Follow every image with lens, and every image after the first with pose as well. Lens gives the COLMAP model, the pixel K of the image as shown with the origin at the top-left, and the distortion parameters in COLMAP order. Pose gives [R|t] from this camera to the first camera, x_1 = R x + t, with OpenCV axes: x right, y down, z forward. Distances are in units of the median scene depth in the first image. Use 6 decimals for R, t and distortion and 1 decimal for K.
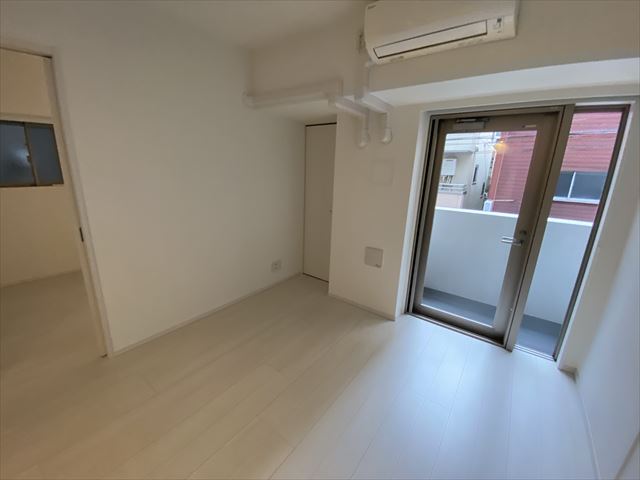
lens RADIAL K [[259.6, 0, 319.0], [0, 259.6, 238.5], [0, 0, 1]] dist [0.038891, -0.029564]
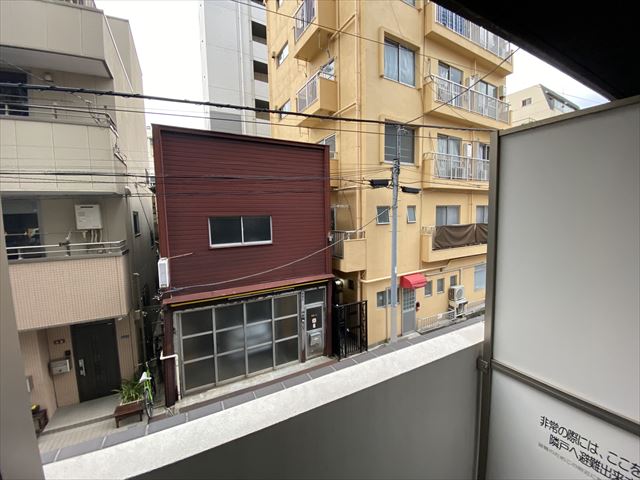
lens RADIAL K [[259.6, 0, 319.0], [0, 259.6, 238.5], [0, 0, 1]] dist [0.038891, -0.029564]
pose [[0.433390, -0.121270, 0.893010, 0.169256], [0.271713, 0.962377, -0.001176, -0.071529], [-0.859270, 0.243153, 0.450036, 0.254442]]
